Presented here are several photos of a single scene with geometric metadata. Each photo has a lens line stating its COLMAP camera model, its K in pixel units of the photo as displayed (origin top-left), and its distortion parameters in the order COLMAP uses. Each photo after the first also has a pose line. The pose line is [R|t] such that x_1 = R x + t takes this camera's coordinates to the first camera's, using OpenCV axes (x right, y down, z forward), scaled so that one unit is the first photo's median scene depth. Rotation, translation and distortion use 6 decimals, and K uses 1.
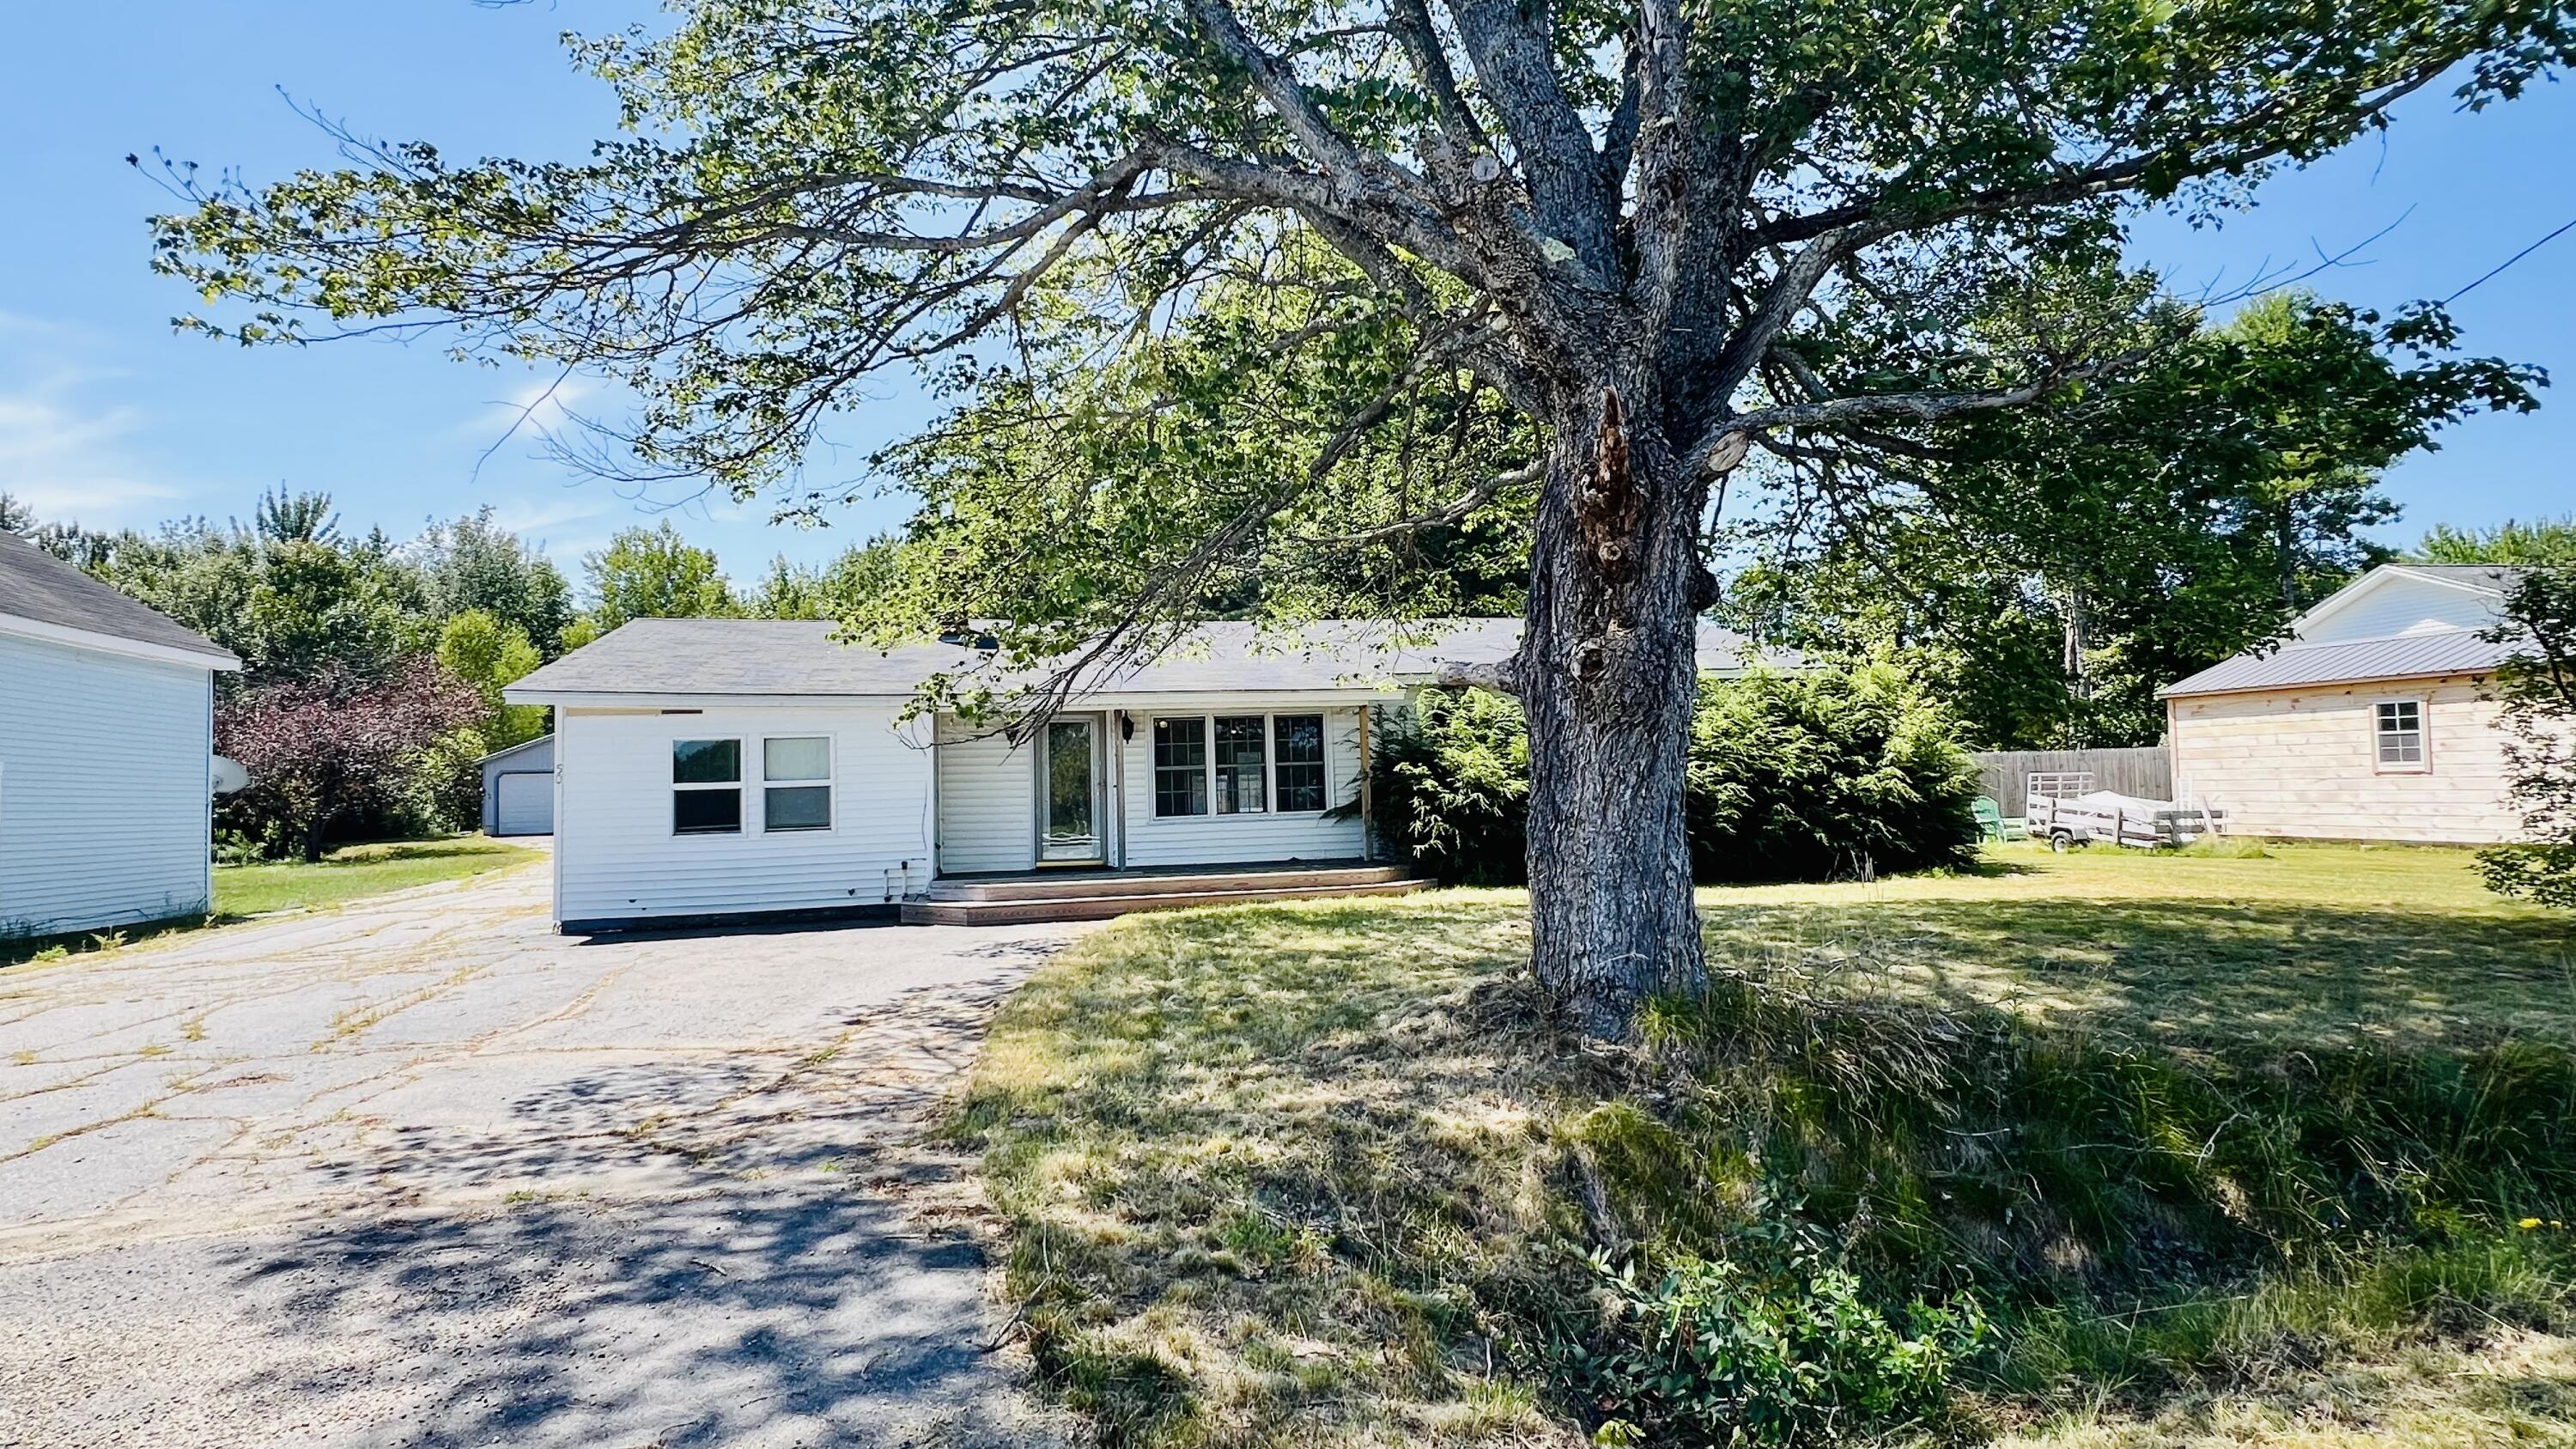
lens RADIAL K [[1303.3, 0, 1283.4], [0, 1303.3, 705.4], [0, 0, 1]] dist [0.001763, 0.000275]
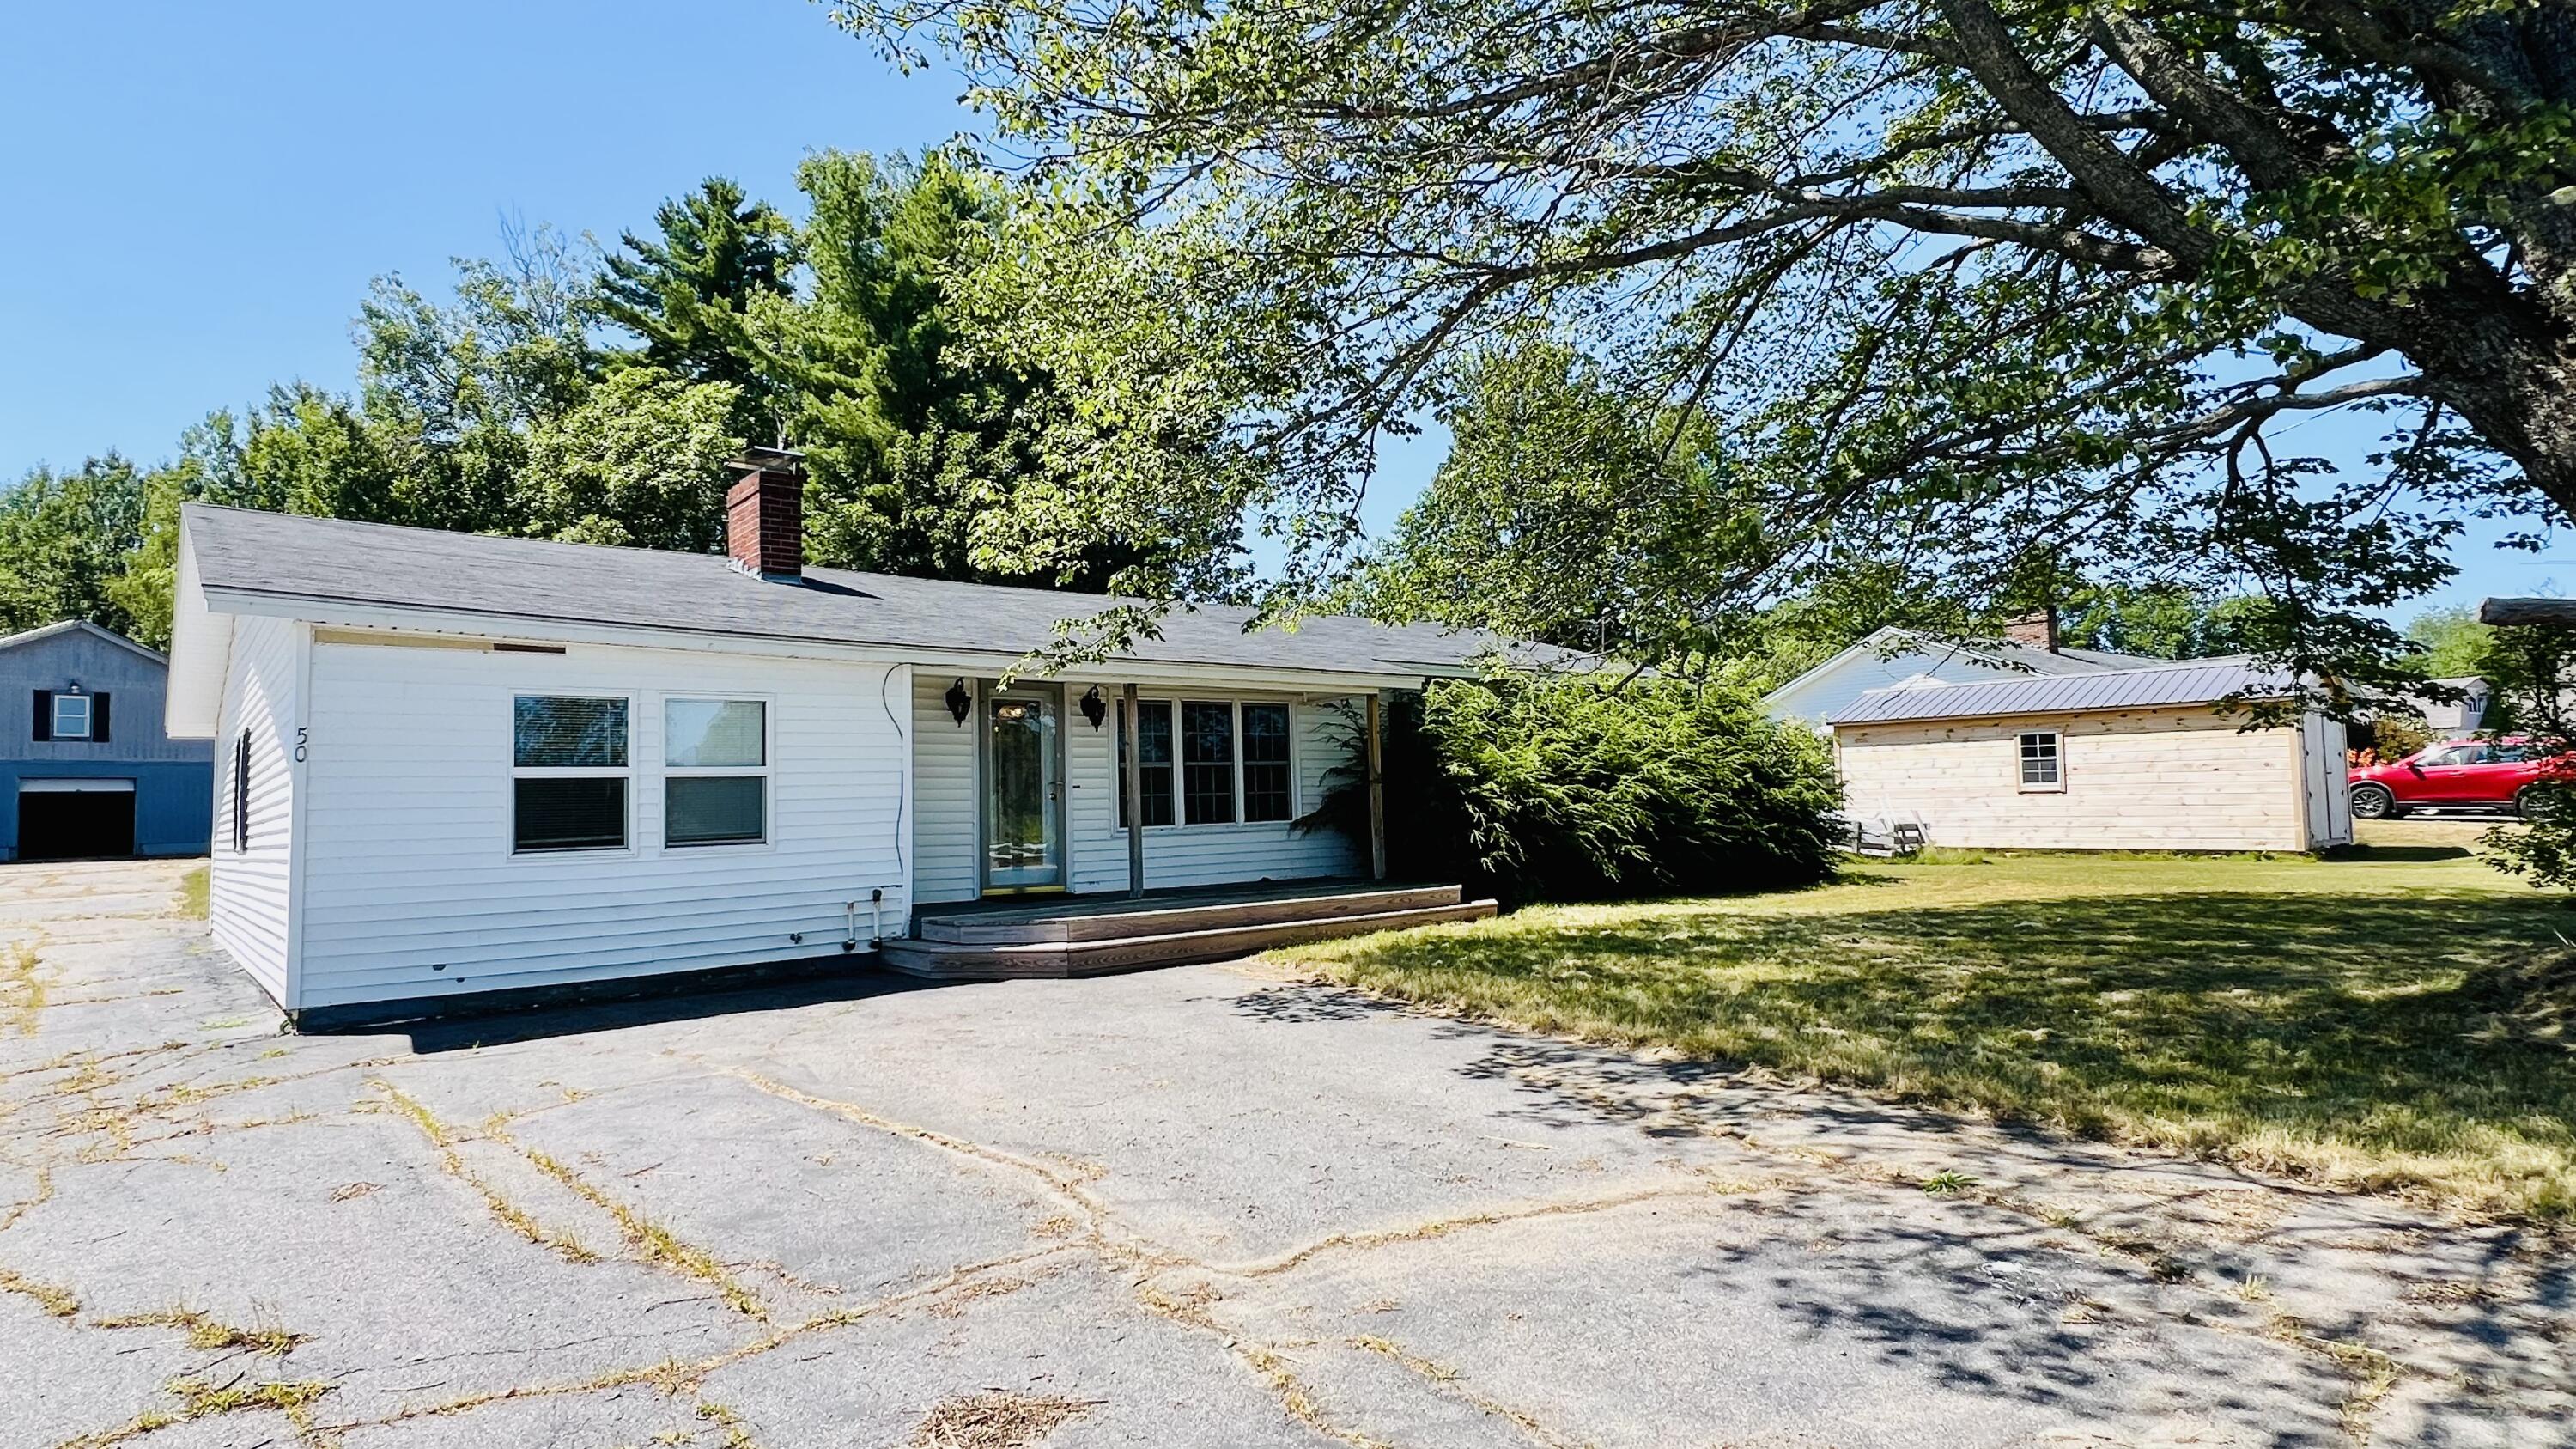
lens RADIAL K [[1345.0, 0, 1277.8], [0, 1345.0, 722.4], [0, 0, 1]] dist [-0.002271, -0.000527]
pose [[0.884948, 0.035599, 0.464327, -0.378516], [-0.031362, 0.999366, -0.016848, 0.033128], [-0.464633, 0.000348, 0.885503, 0.248574]]
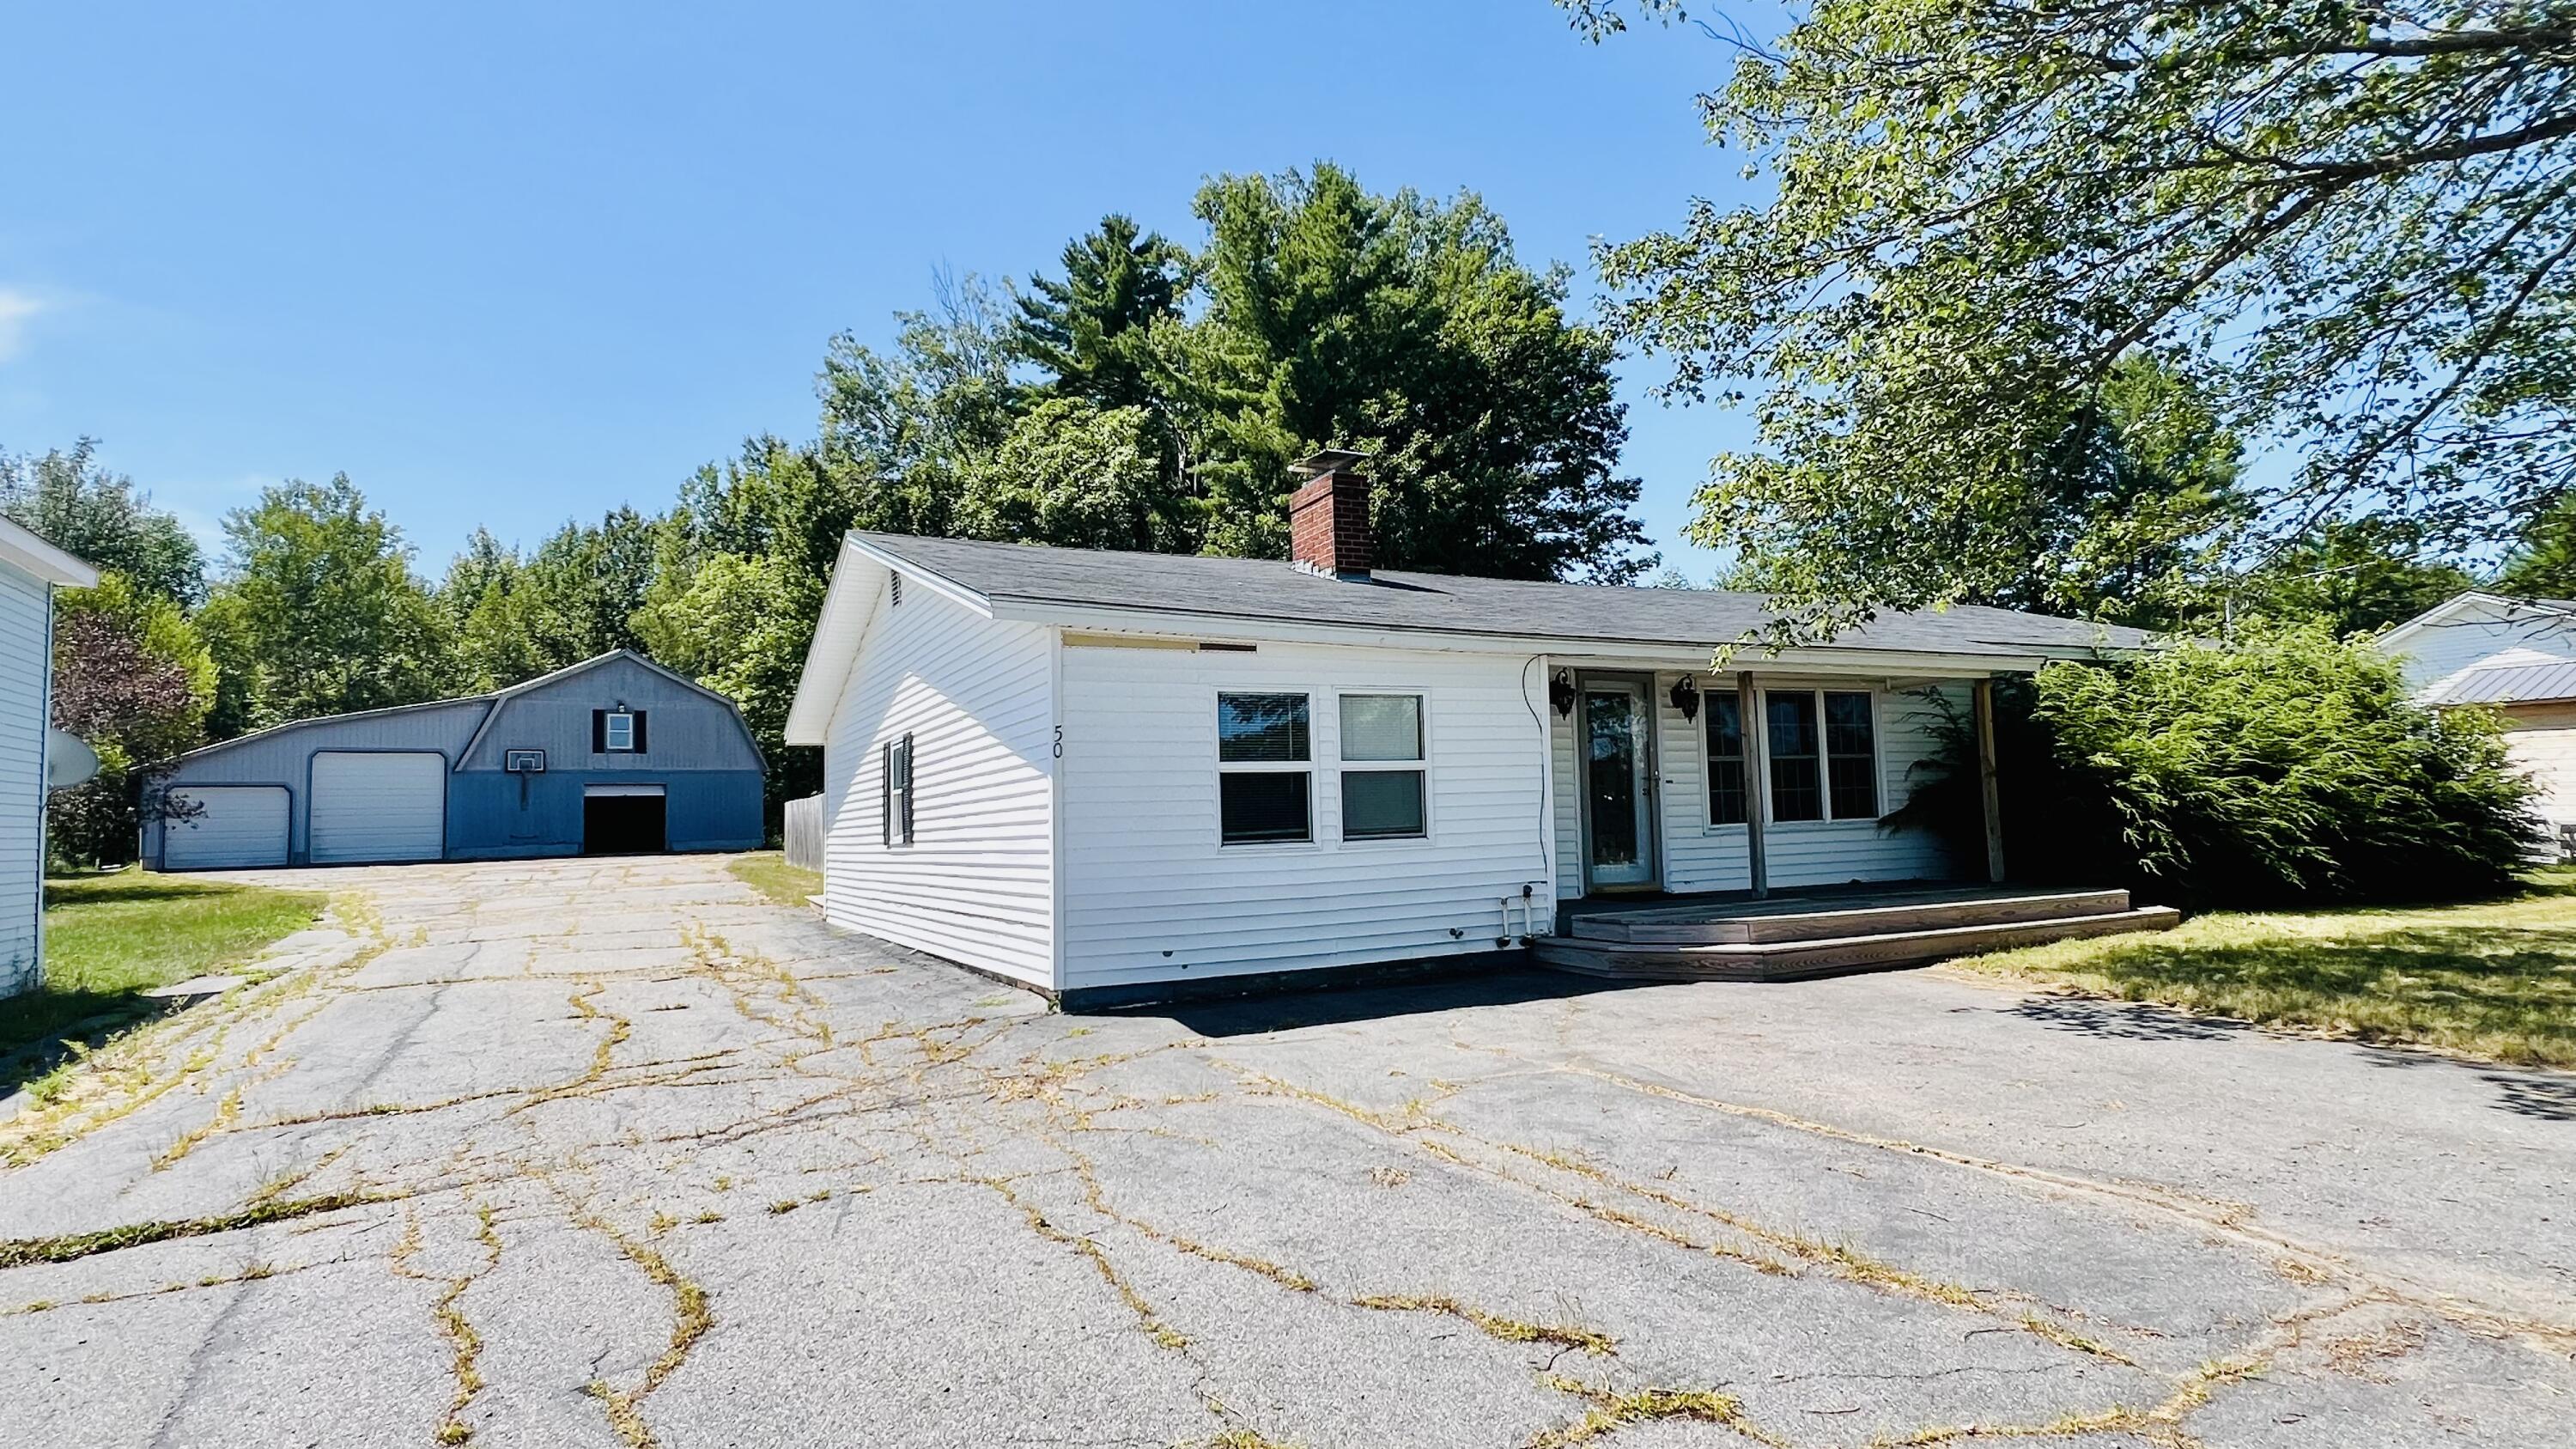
lens RADIAL K [[1345.0, 0, 1277.8], [0, 1345.0, 722.4], [0, 0, 1]] dist [-0.002271, -0.000527]
pose [[0.970657, 0.021210, 0.239531, -0.505691], [-0.018535, 0.999738, -0.013417, 0.041986], [-0.239753, 0.008584, 0.970796, 0.319113]]
